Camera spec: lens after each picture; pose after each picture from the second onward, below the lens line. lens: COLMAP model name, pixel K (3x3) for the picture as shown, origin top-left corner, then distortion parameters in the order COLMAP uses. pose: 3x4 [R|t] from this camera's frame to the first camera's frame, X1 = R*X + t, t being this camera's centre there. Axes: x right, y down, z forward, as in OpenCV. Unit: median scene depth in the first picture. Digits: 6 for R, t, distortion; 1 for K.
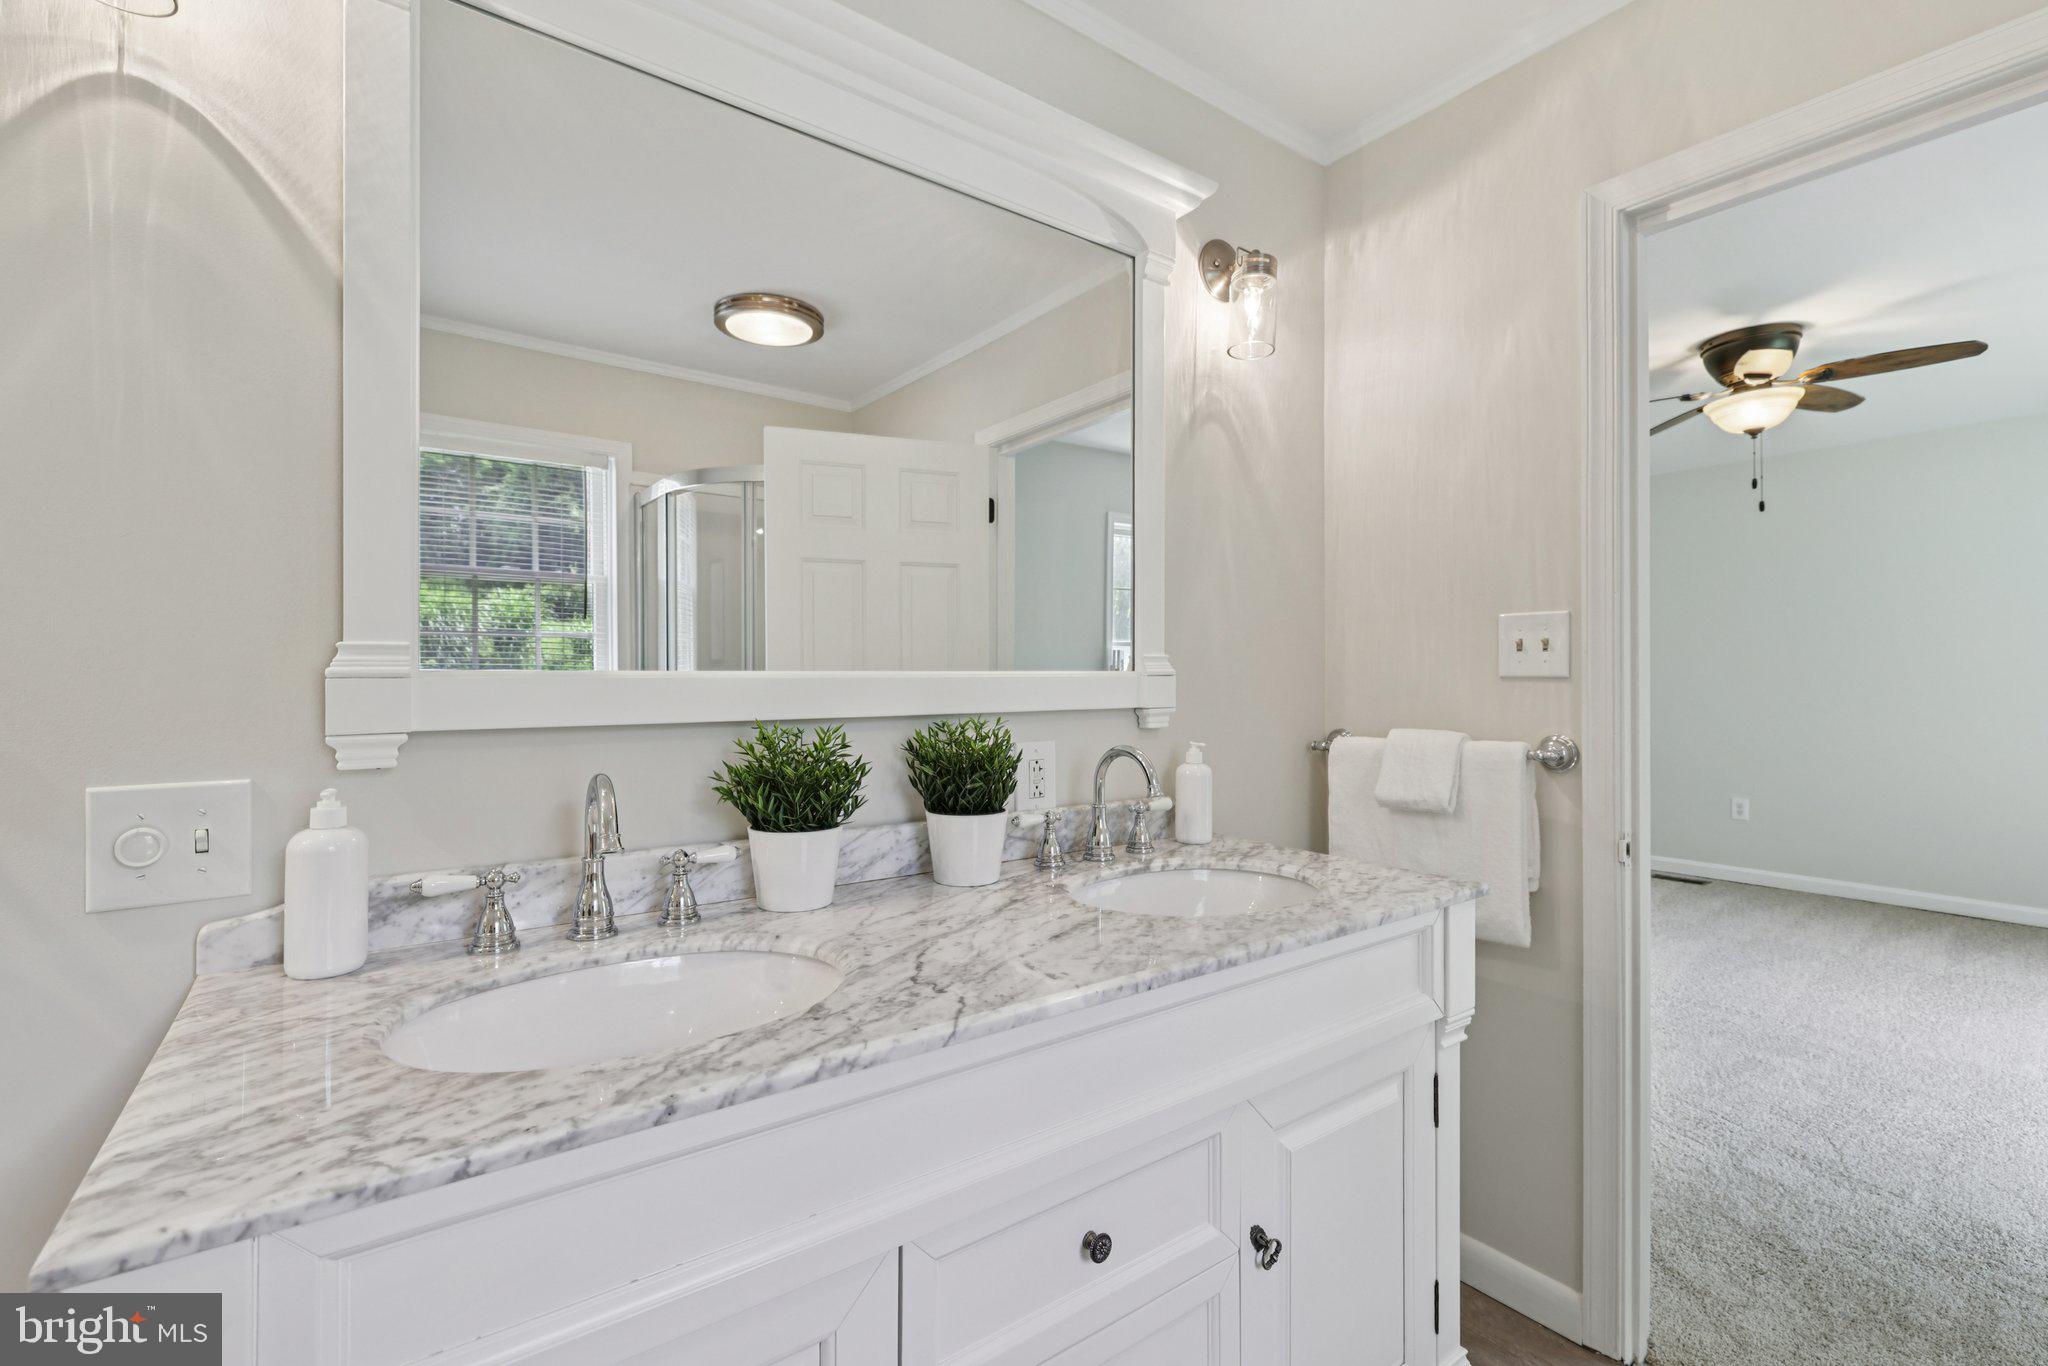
lens RADIAL K [[888.5, 0, 1011.6], [0, 888.5, 680.8], [0, 0, 1]] dist [0.001353, -0.000195]
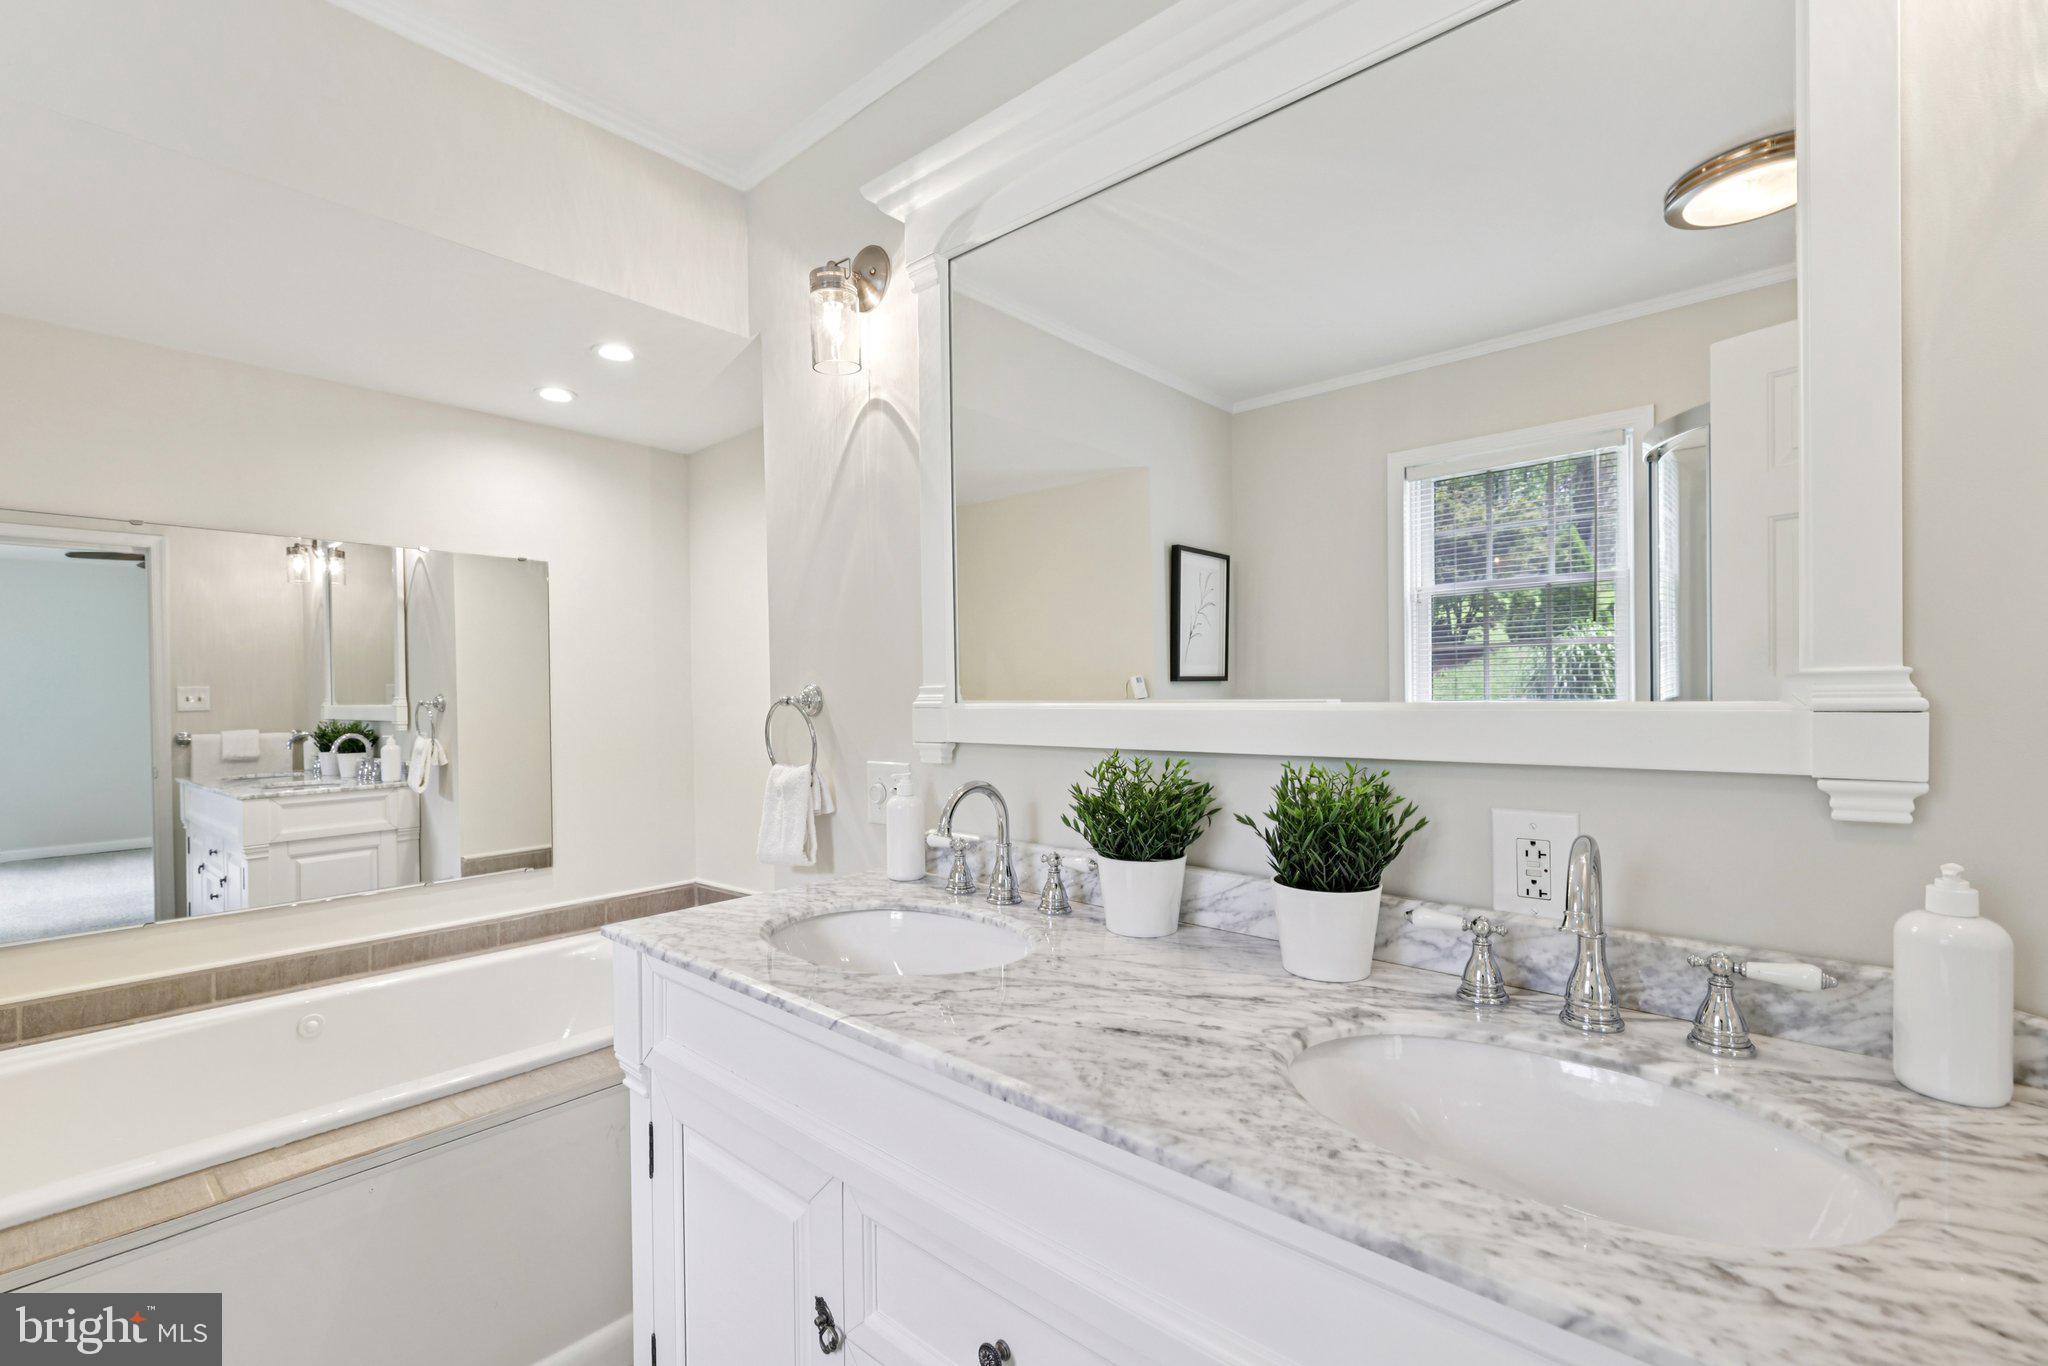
lens RADIAL K [[888.5, 0, 1014.4], [0, 888.5, 688.4], [0, 0, 1]] dist [0.001353, -0.000195]
pose [[0.233513, -0.006015, -0.972335, 0.884548], [-0.000062, 0.999981, -0.006201, -0.025611], [0.972354, 0.001508, 0.233508, 0.756700]]
